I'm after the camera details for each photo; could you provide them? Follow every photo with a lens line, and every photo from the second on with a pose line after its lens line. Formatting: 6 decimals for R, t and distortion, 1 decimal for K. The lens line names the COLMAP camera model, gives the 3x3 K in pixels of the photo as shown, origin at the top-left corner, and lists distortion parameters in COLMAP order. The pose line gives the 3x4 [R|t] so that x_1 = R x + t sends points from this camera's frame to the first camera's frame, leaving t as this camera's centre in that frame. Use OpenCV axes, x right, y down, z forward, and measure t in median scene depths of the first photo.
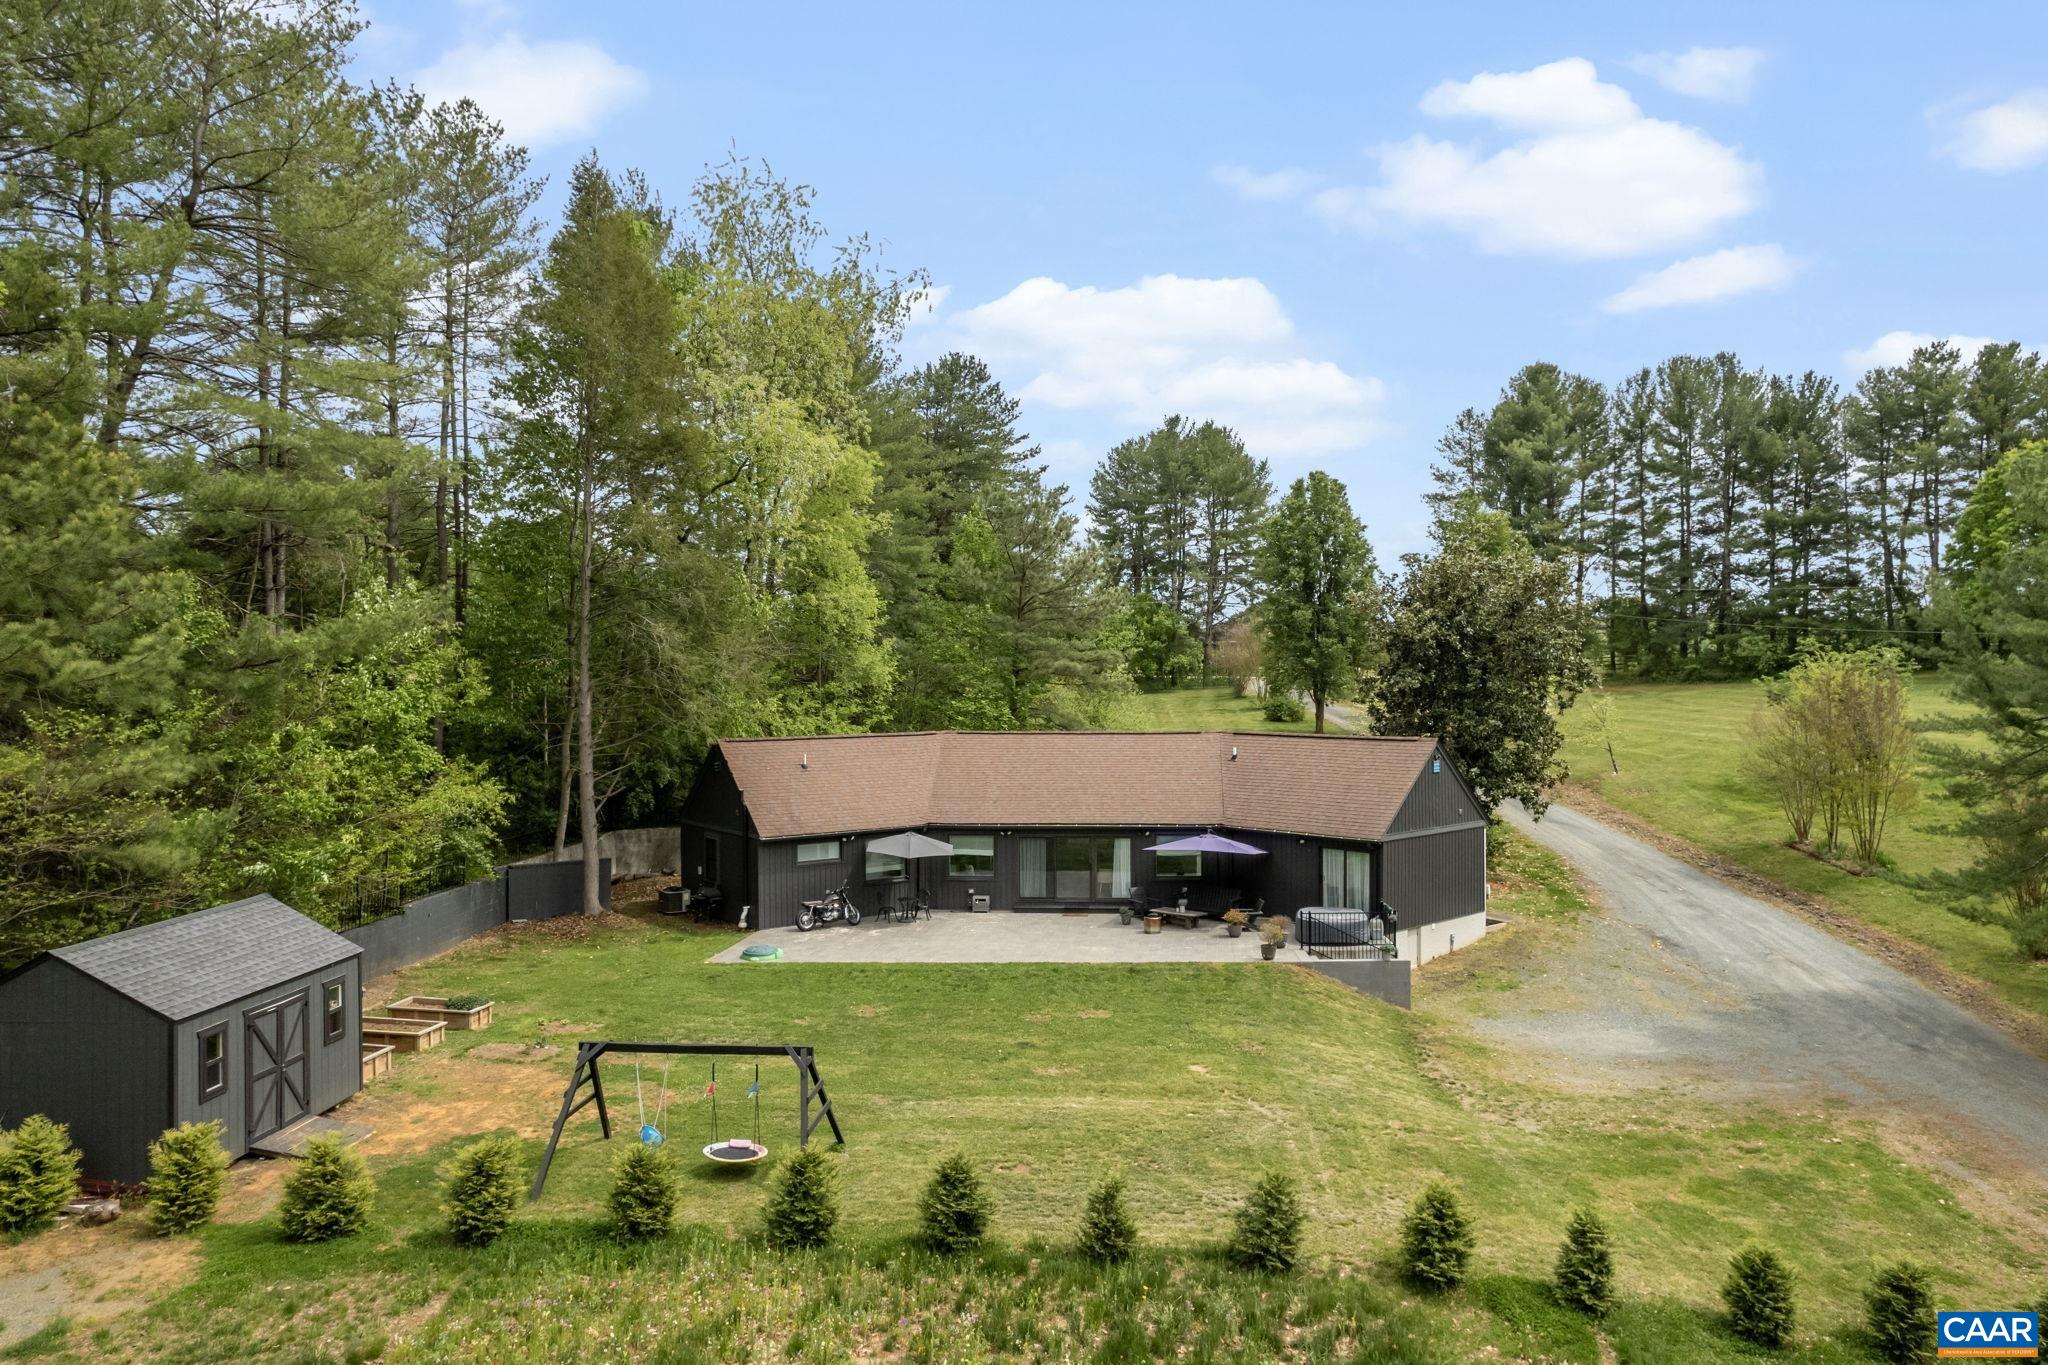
lens RADIAL K [[1174.3, 0, 1024.0], [0, 1174.3, 682.5], [0, 0, 1]] dist [-0.061170, 0.037978]
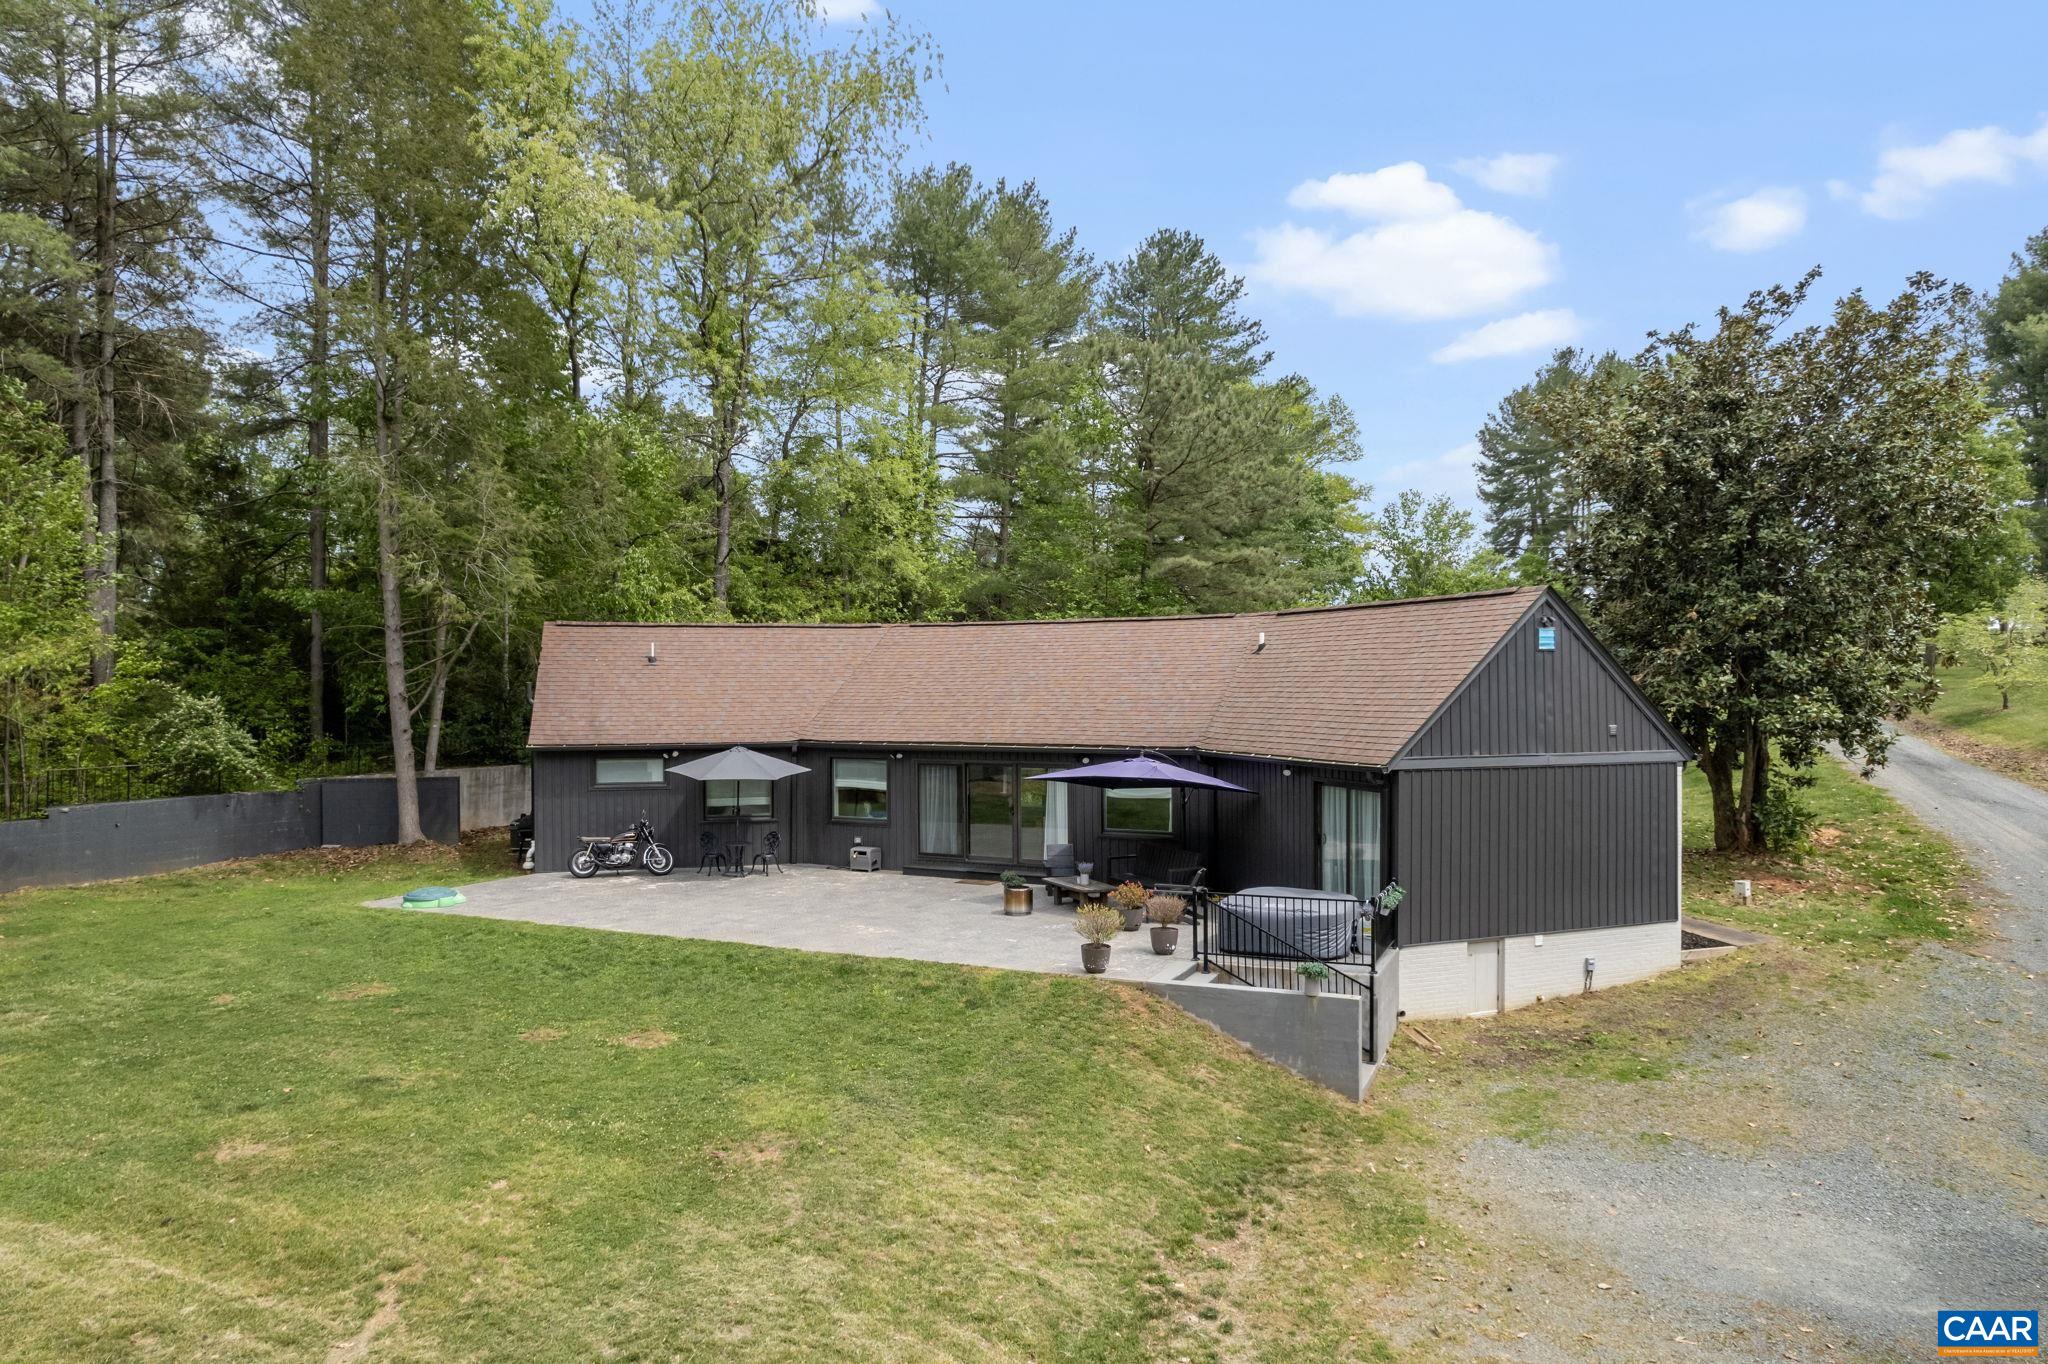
lens RADIAL K [[1174.3, 0, 1024.0], [0, 1174.3, 682.0], [0, 0, 1]] dist [-0.061170, 0.037978]
pose [[0.941064, 0.002500, -0.338220, 0.307041], [0.000358, 0.999965, 0.008388, 0.086620], [0.338229, -0.008015, 0.941030, 0.420639]]
